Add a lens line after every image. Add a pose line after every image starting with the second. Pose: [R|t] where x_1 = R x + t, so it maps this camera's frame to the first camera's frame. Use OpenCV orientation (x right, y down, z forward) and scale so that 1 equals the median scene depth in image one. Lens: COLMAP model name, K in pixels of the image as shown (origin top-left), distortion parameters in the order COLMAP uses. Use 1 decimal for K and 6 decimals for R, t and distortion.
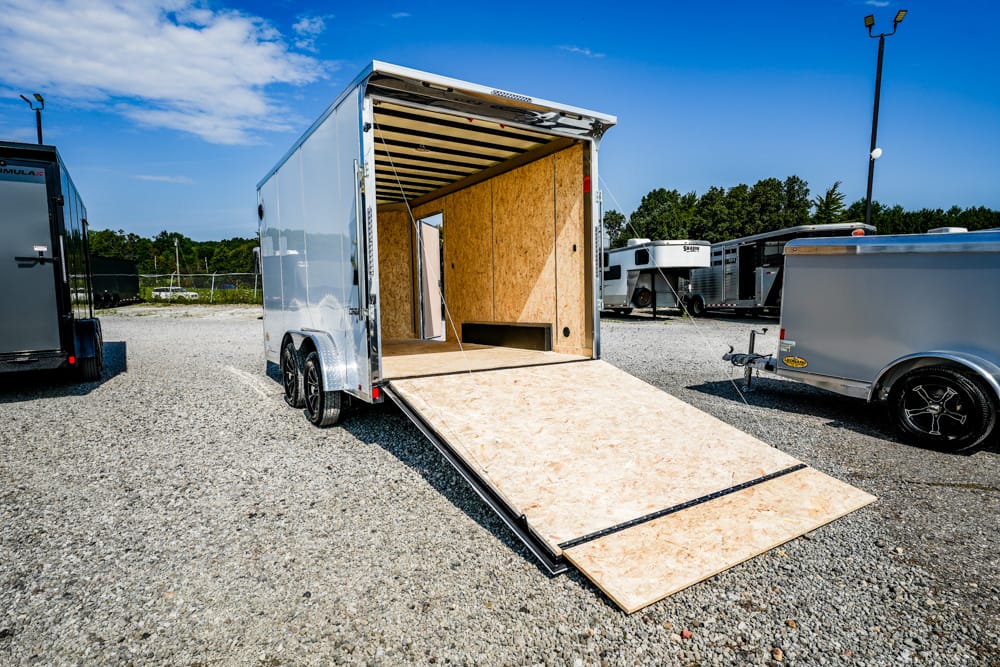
lens RADIAL K [[532.2, 0, 500.9], [0, 532.2, 332.1], [0, 0, 1]] dist [0.004933, -0.002614]
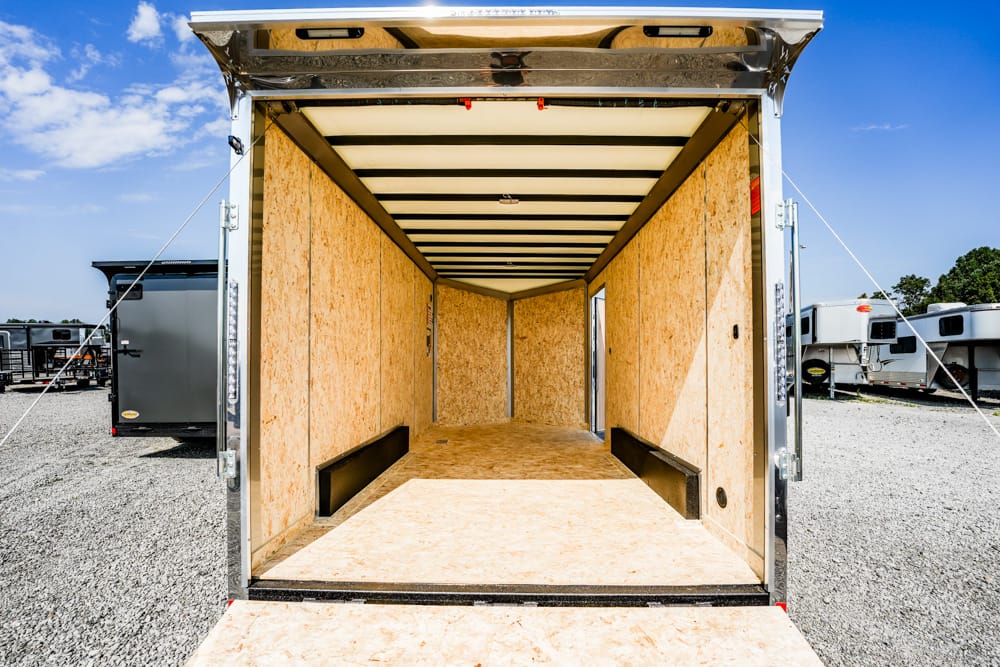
lens RADIAL K [[407.6, 0, 508.9], [0, 407.6, 357.1], [0, 0, 1]] dist [-0.019441, 0.000232]
pose [[0.833475, 0.012269, -0.552421, 0.157590], [-0.052562, 0.996980, -0.057161, -0.095266], [0.550052, 0.076678, 0.831603, 0.538044]]
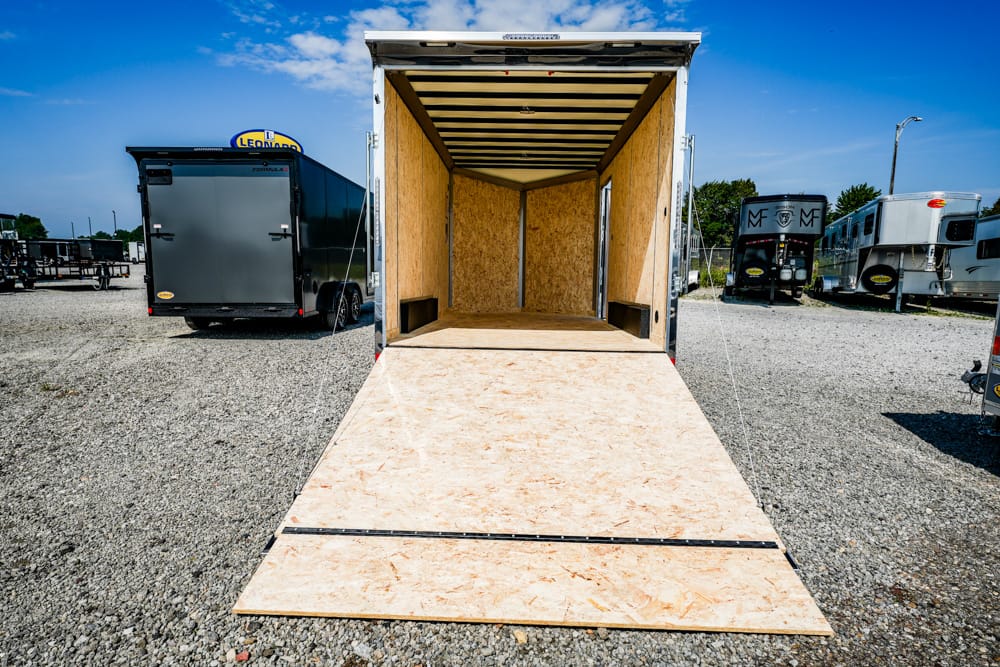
lens RADIAL K [[548.6, 0, 509.5], [0, 548.6, 325.7], [0, 0, 1]] dist [0.000926, 0.004486]
pose [[0.827194, 0.079841, -0.556215, 0.385129], [-0.065680, 0.996807, 0.045406, -0.008423], [0.558065, -0.001028, 0.829797, 0.174759]]
